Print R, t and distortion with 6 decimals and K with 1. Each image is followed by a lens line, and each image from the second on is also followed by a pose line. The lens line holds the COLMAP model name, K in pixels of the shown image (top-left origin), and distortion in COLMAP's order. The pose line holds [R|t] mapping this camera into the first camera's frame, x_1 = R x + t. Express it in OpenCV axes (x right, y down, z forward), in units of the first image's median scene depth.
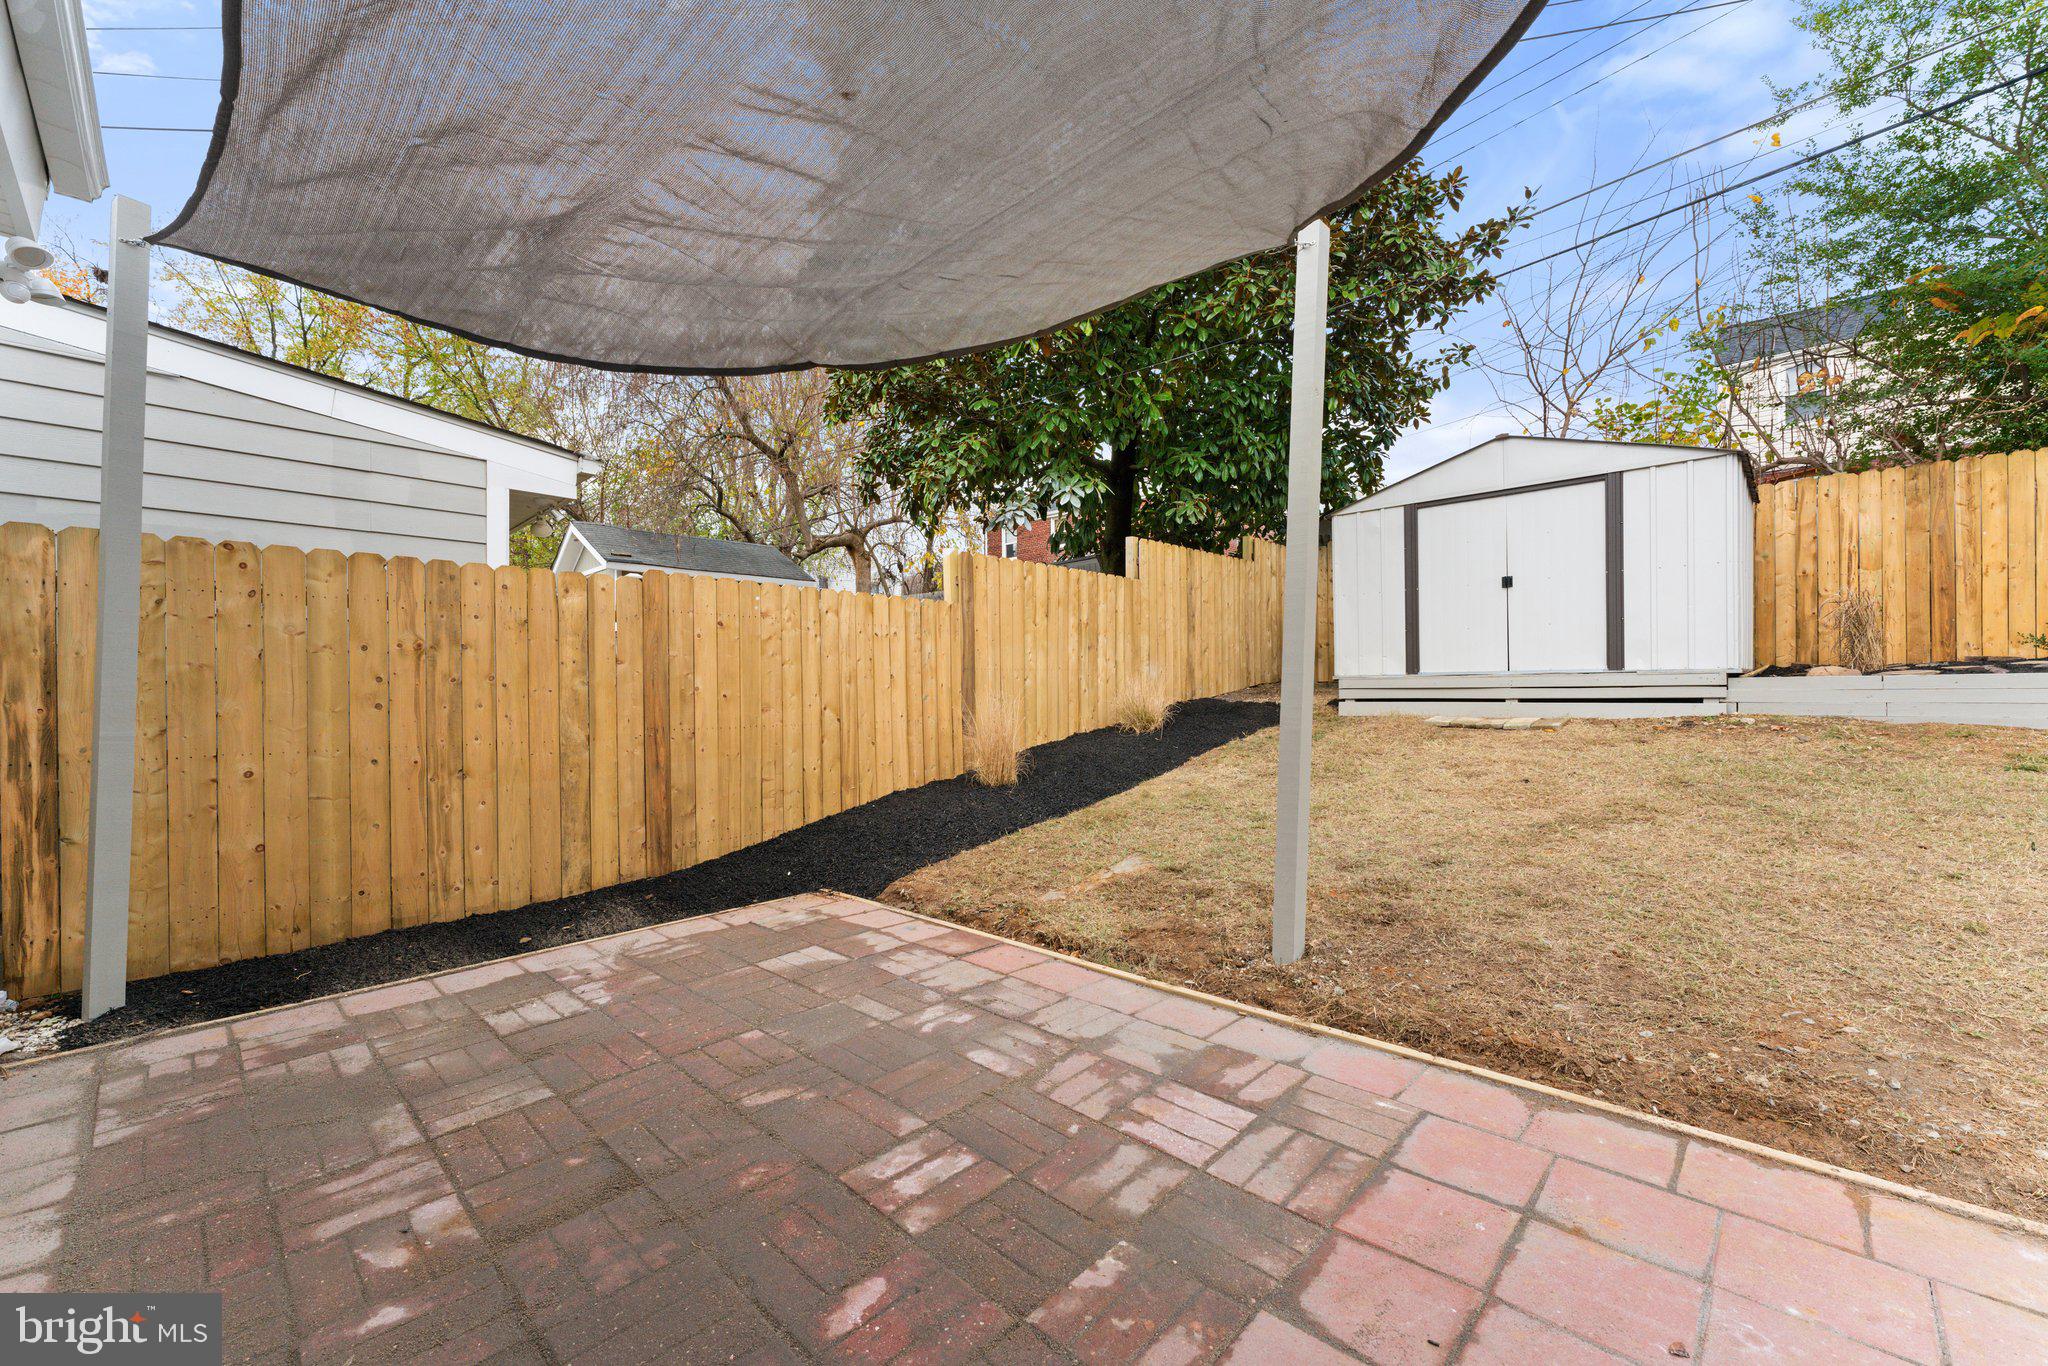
lens RADIAL K [[821.0, 0, 1043.8], [0, 821.0, 697.3], [0, 0, 1]] dist [-0.001730, 0.000266]
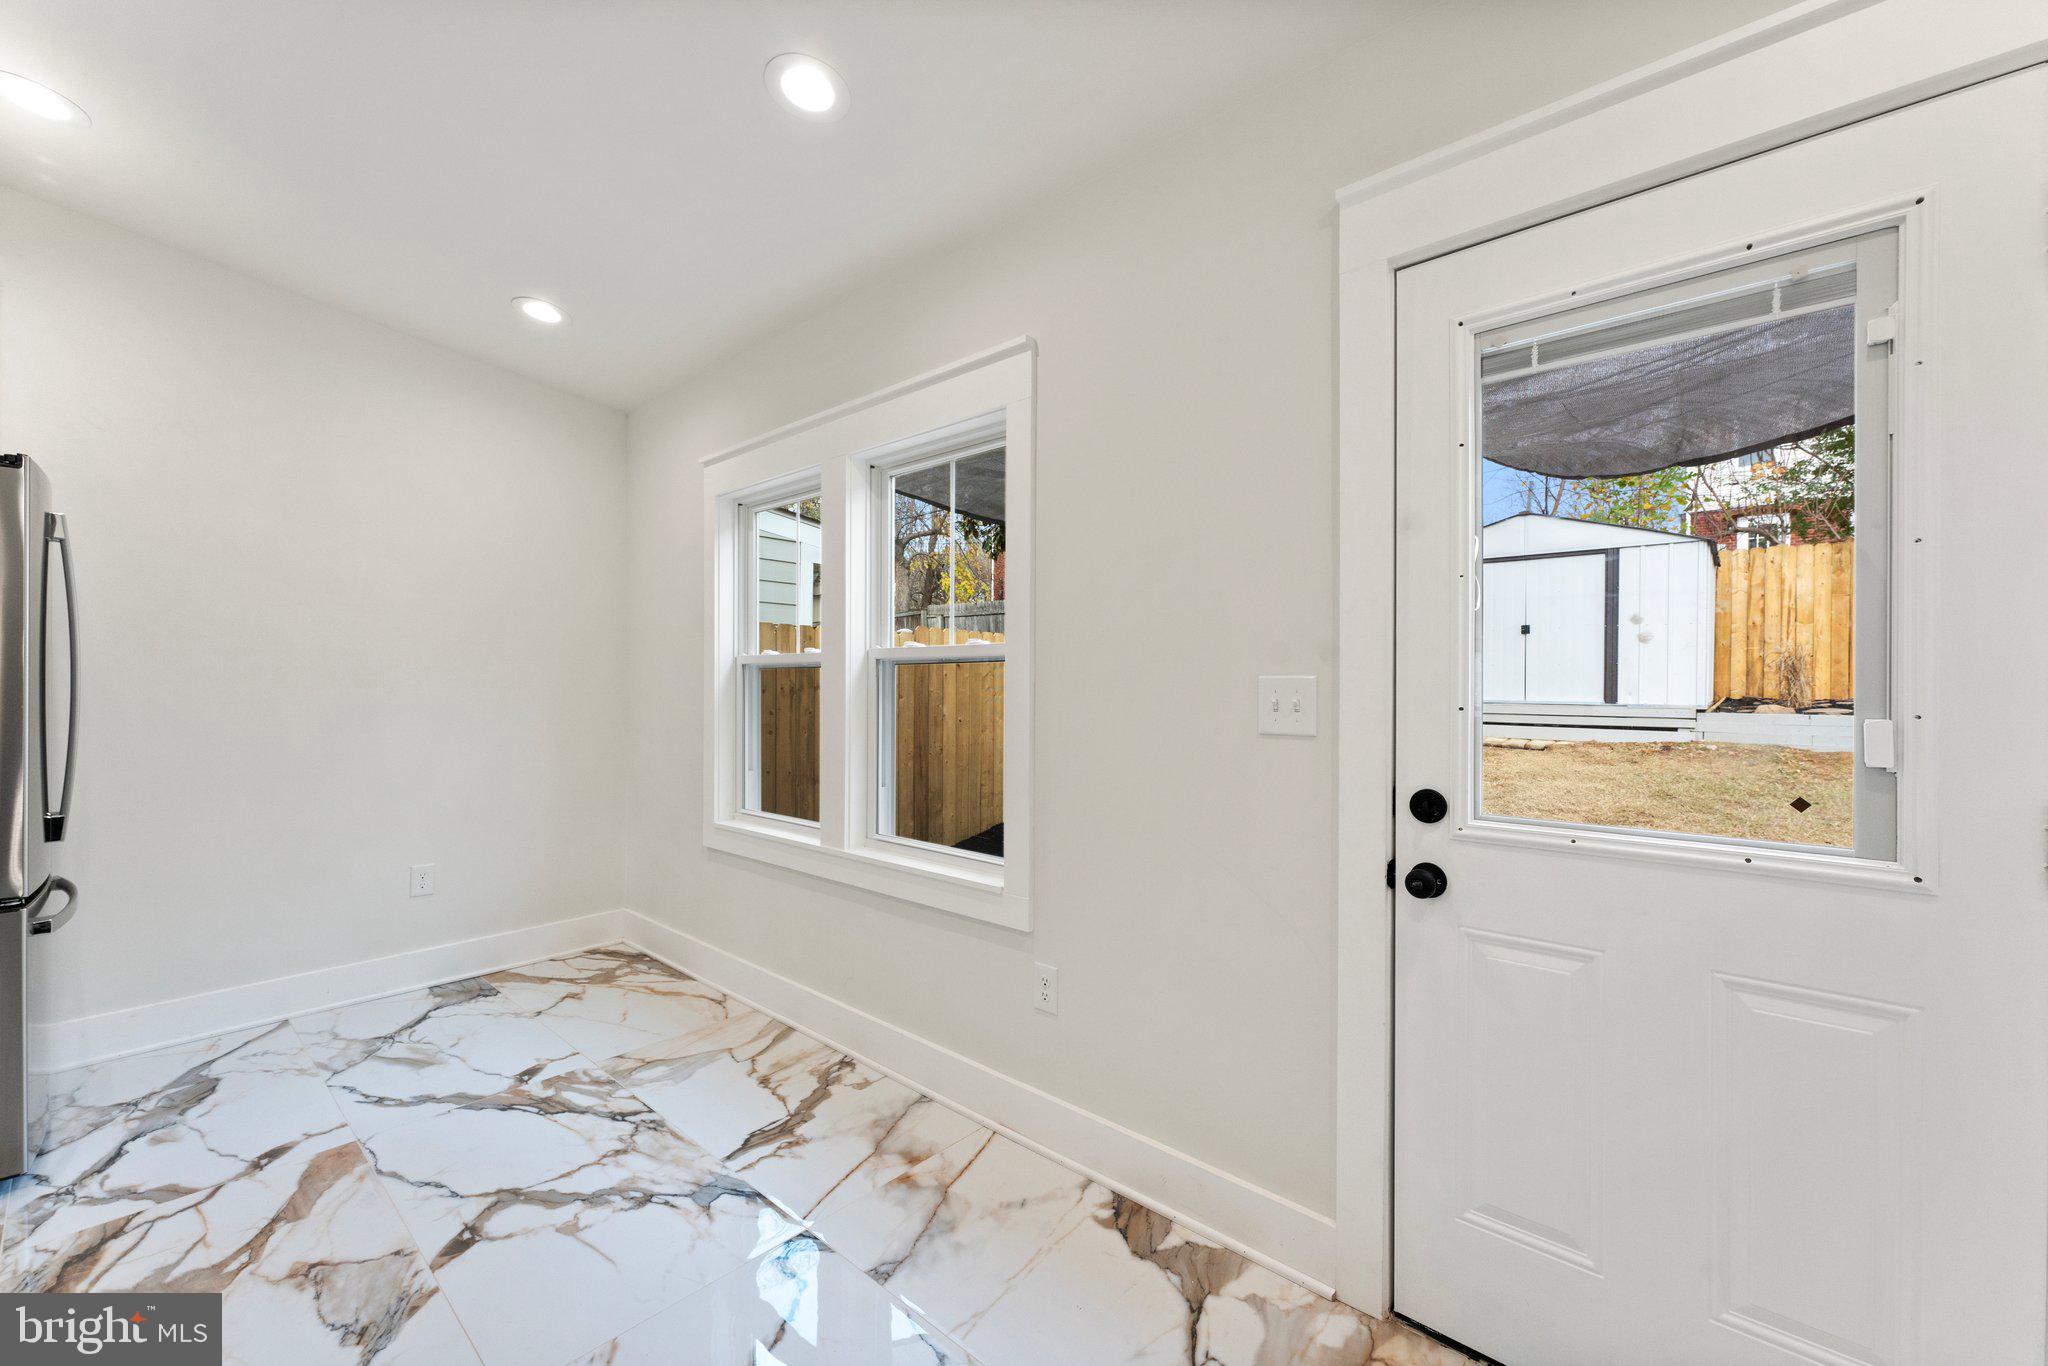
lens RADIAL K [[821.0, 0, 1062.0], [0, 821.0, 694.7], [0, 0, 1]] dist [-0.001730, 0.000266]
pose [[0.998552, 0.016974, 0.051050, -0.269440], [-0.017086, 0.999852, 0.001760, -0.043384], [-0.051012, -0.002630, 0.998695, -0.279704]]
